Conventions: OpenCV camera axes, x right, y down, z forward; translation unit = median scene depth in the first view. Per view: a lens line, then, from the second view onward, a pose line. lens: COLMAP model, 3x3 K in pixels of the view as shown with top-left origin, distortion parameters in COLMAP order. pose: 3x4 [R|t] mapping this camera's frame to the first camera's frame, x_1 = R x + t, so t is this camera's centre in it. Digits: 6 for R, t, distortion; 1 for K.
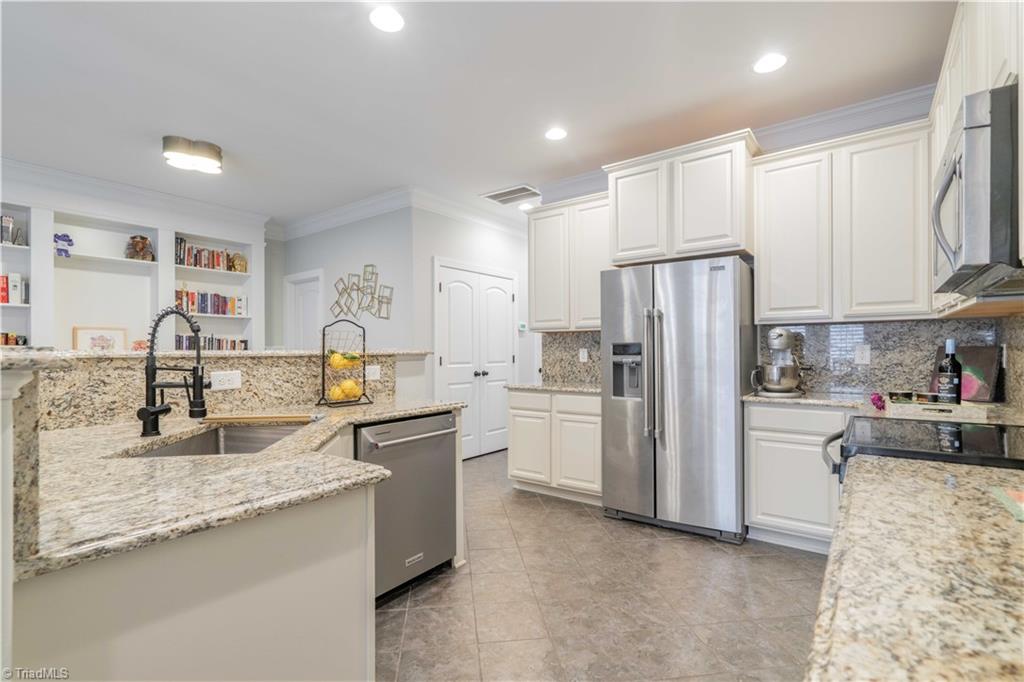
lens RADIAL K [[479.3, 0, 511.5], [0, 479.3, 345.3], [0, 0, 1]] dist [0.001369, 0.000226]
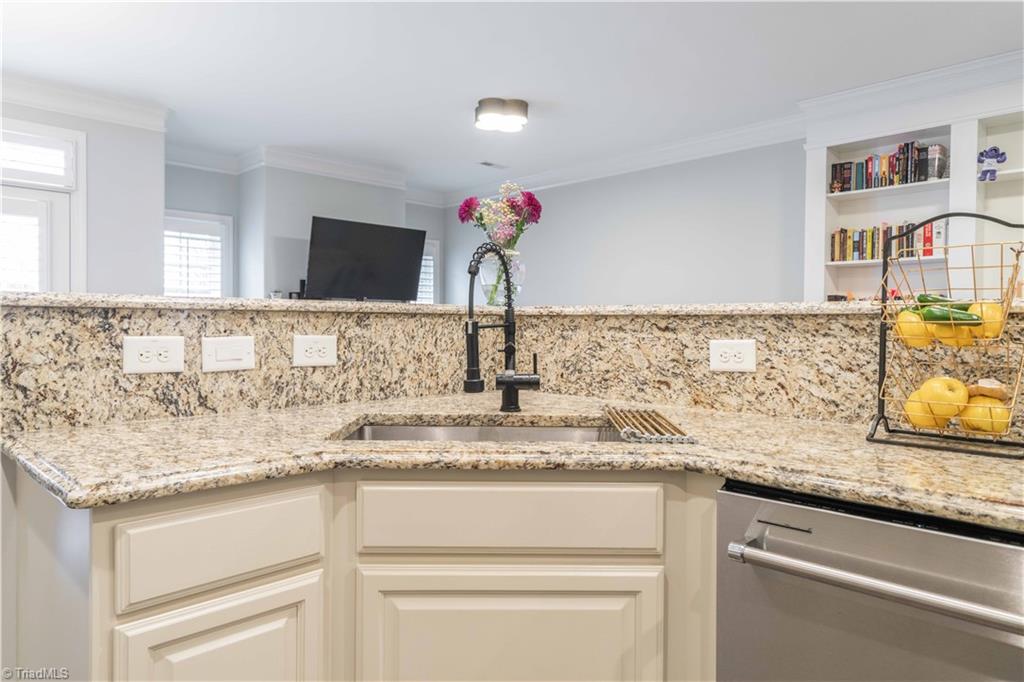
lens RADIAL K [[675.1, 0, 512.0], [0, 675.1, 341.0], [0, 0, 1]] dist [0.002777, -0.000043]
pose [[-0.153122, 0.024344, -0.987907, 0.135382], [0.003029, 0.999703, 0.024165, 0.019199], [0.988203, 0.000707, -0.153150, 0.469537]]
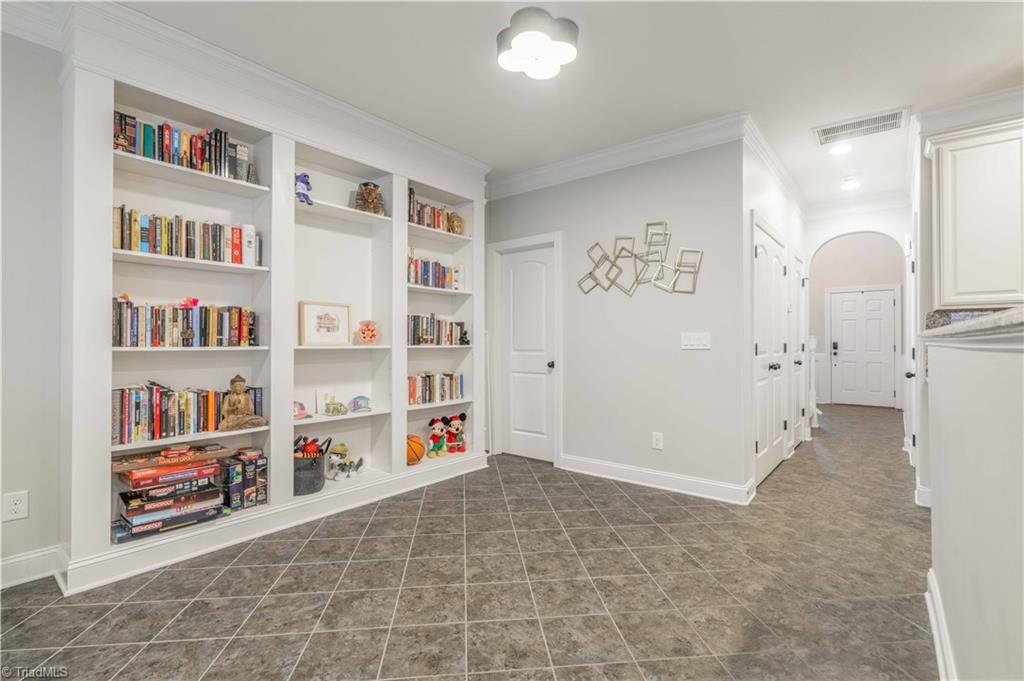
lens RADIAL K [[469.4, 0, 509.0], [0, 469.4, 337.6], [0, 0, 1]] dist [0.004253, 0.000373]
pose [[0.999213, 0.008743, -0.038678, -0.588652], [-0.008399, 0.999924, 0.009049, 0.010165], [0.038755, -0.008717, 0.999211, 0.292045]]
